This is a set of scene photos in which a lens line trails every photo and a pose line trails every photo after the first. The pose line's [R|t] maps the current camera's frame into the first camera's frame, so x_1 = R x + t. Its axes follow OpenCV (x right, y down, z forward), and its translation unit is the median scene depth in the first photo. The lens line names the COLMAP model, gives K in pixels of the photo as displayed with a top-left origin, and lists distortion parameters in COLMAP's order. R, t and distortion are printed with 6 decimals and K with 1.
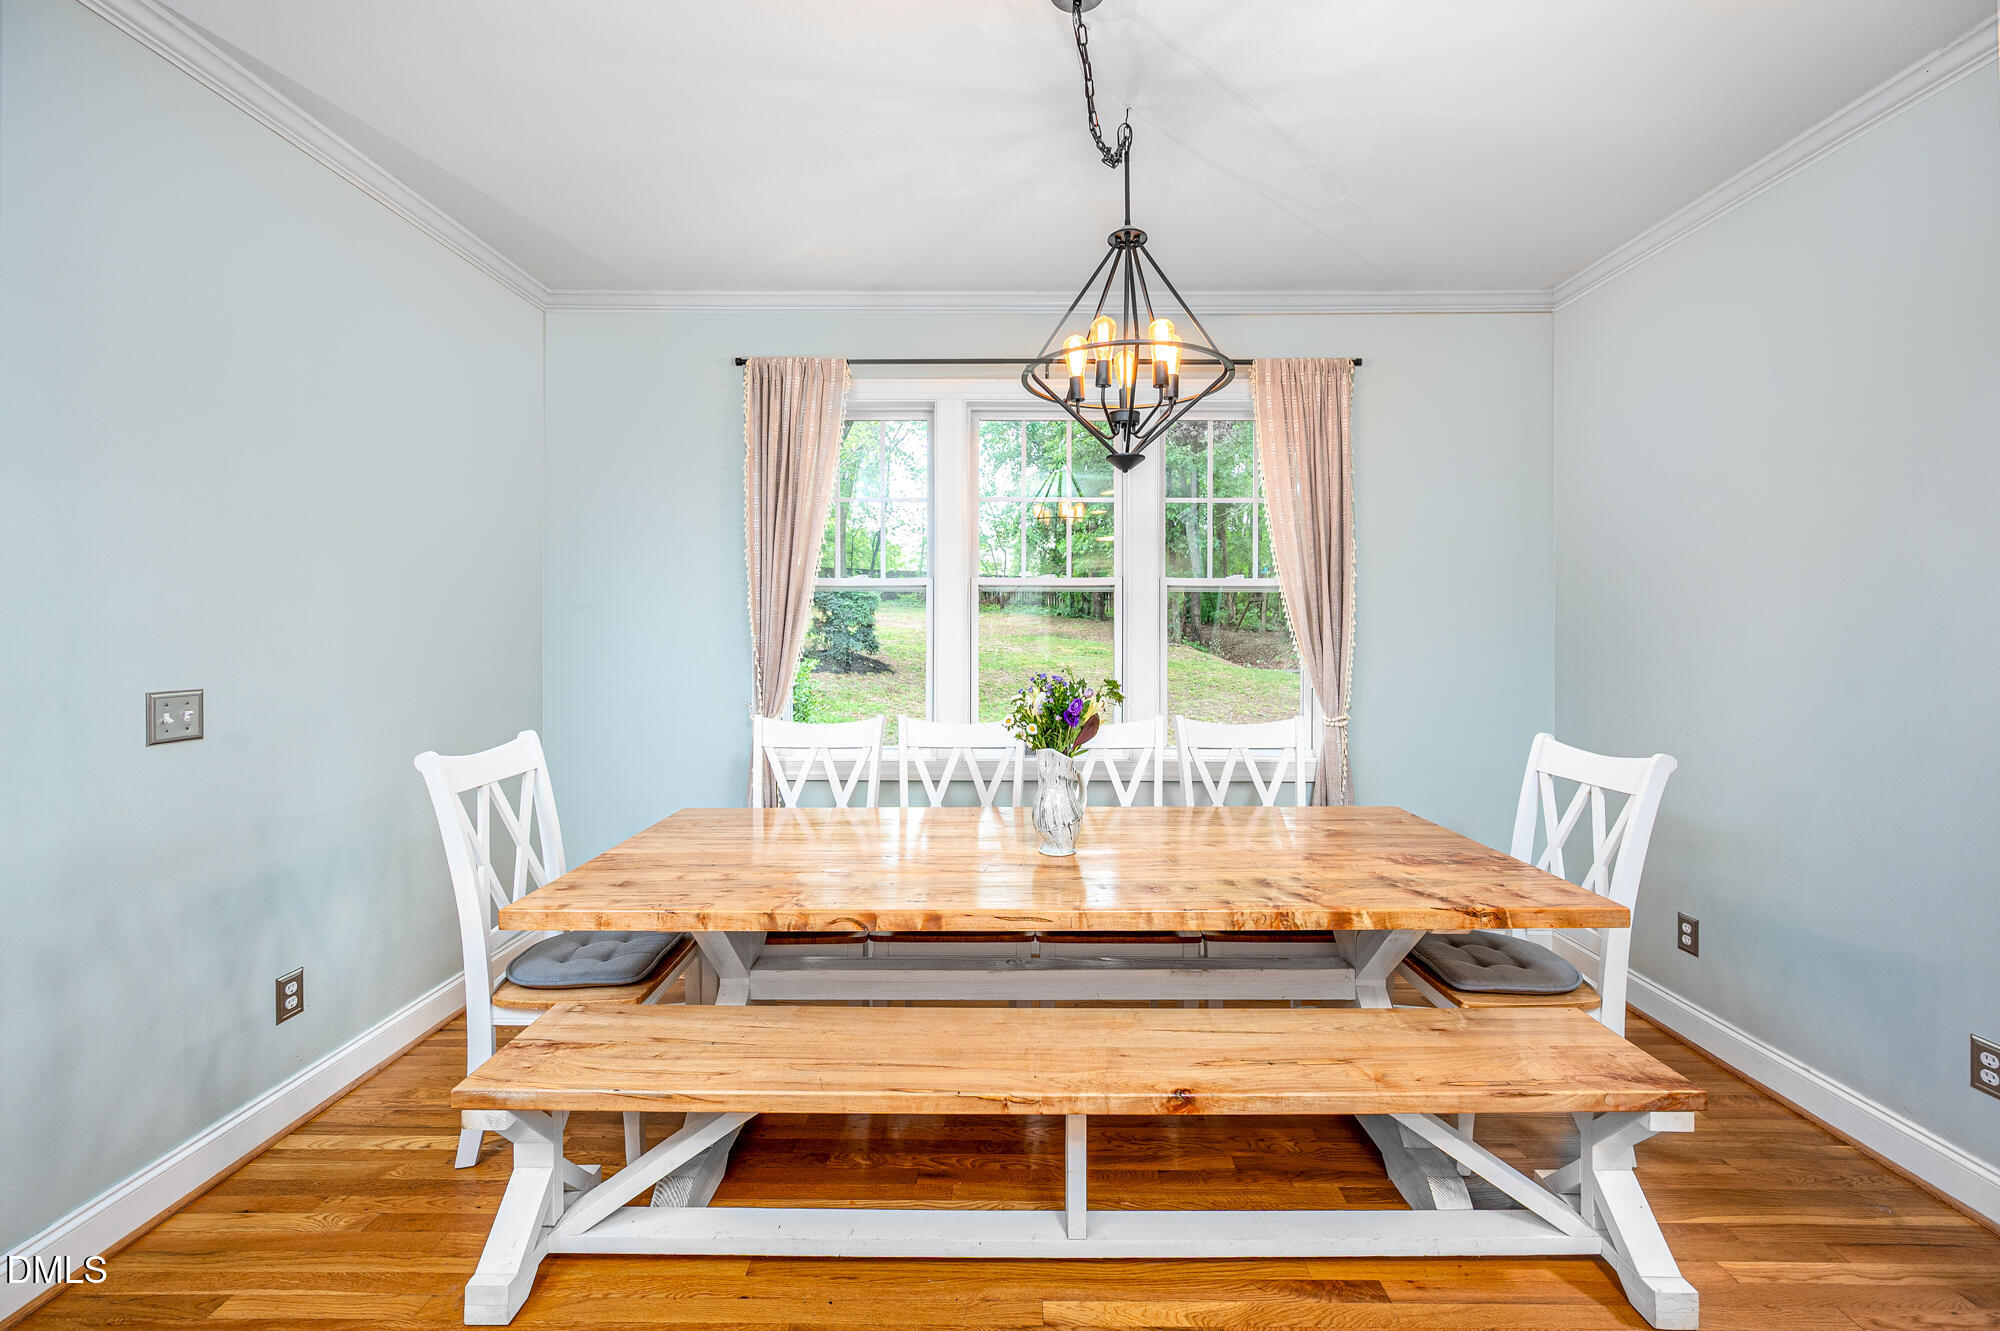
lens RADIAL K [[798.5, 0, 999.7], [0, 798.5, 641.8], [0, 0, 1]] dist [0.000092, -0.000045]
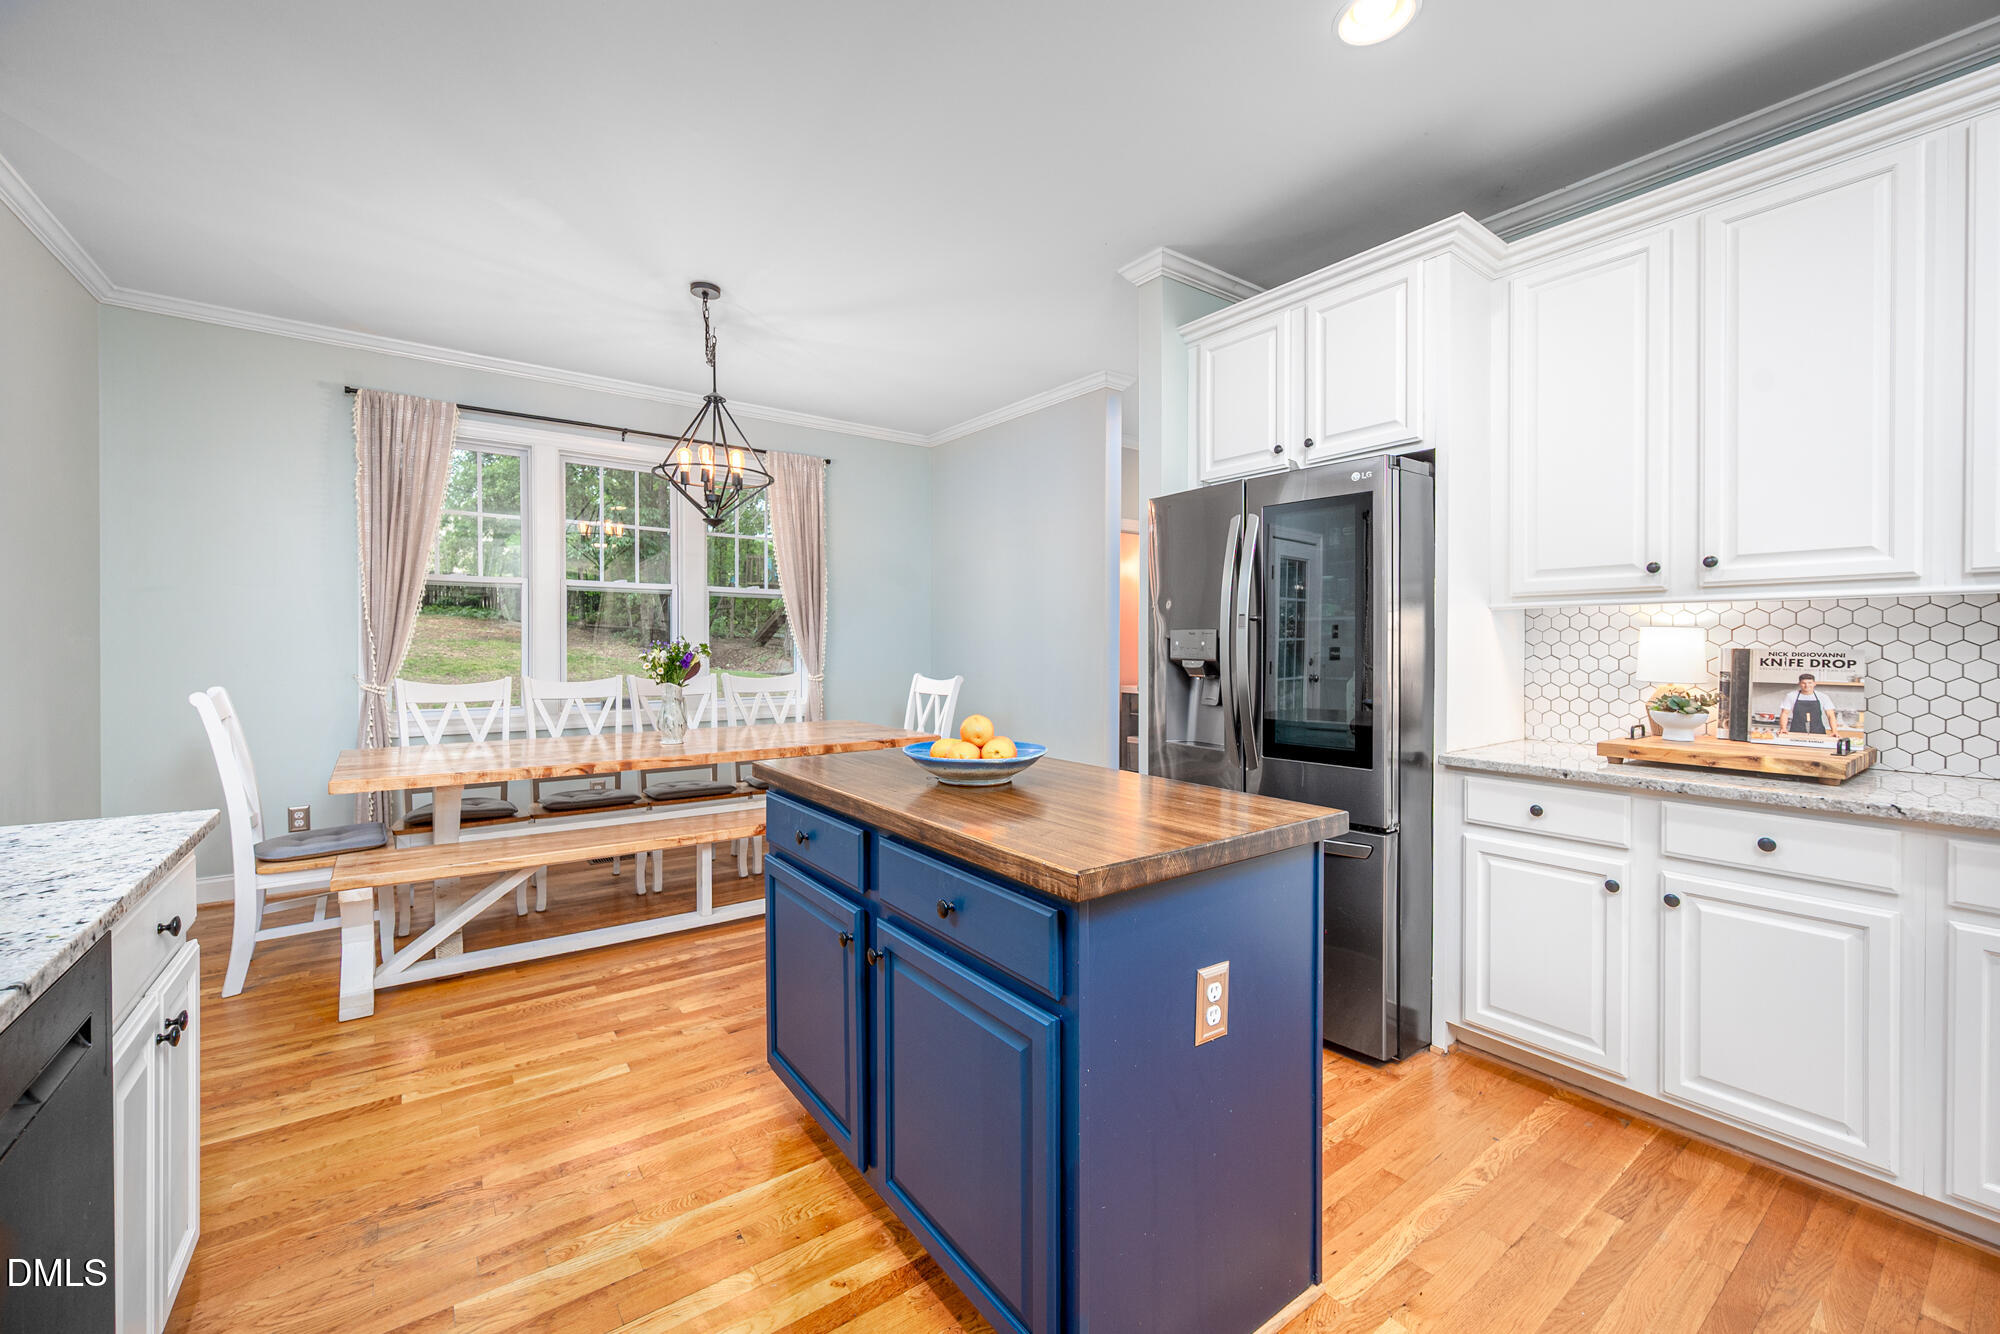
lens RADIAL K [[798.5, 0, 999.7], [0, 798.5, 643.3], [0, 0, 1]] dist [0.000092, -0.000045]
pose [[0.797912, 0.001244, 0.602773, -0.360480], [0.005251, 0.999946, -0.009014, 0.059591], [-0.602751, 0.010358, 0.797862, -0.721610]]
